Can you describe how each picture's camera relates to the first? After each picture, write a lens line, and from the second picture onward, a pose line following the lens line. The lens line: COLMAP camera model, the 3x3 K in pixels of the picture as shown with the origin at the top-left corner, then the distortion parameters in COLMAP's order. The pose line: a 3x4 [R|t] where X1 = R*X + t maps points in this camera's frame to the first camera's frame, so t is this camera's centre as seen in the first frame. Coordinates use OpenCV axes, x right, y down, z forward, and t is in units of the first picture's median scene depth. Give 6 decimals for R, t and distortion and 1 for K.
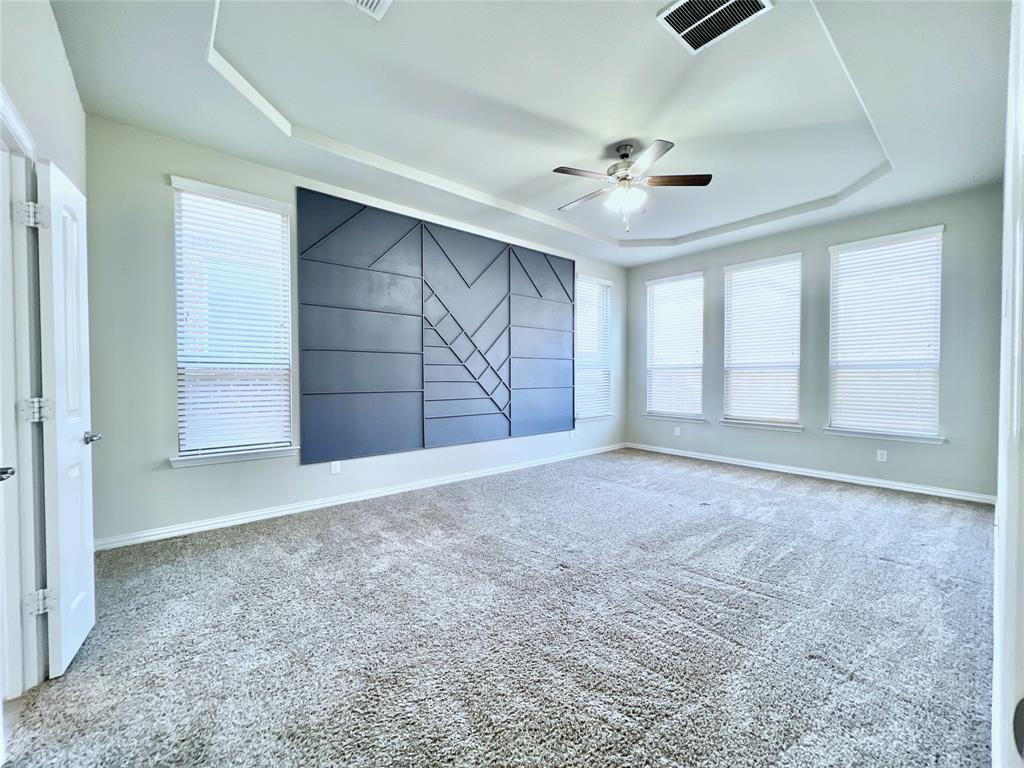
lens RADIAL K [[408.9, 0, 505.7], [0, 408.9, 384.4], [0, 0, 1]] dist [-0.000885, -0.000502]
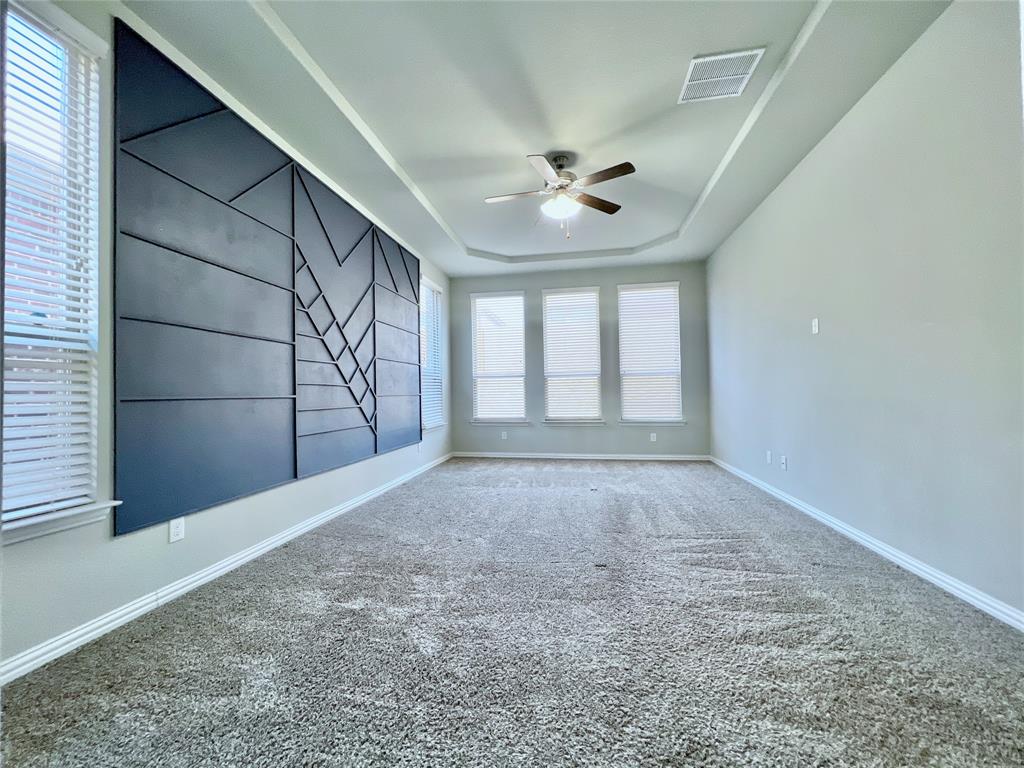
lens RADIAL K [[408.9, 0, 504.1], [0, 408.9, 384.0], [0, 0, 1]] dist [-0.000885, -0.000502]
pose [[0.773670, 0.002606, 0.633583, -0.331808], [0.027267, 0.998928, -0.037406, 0.026168], [-0.633001, 0.046216, 0.772770, 0.204523]]
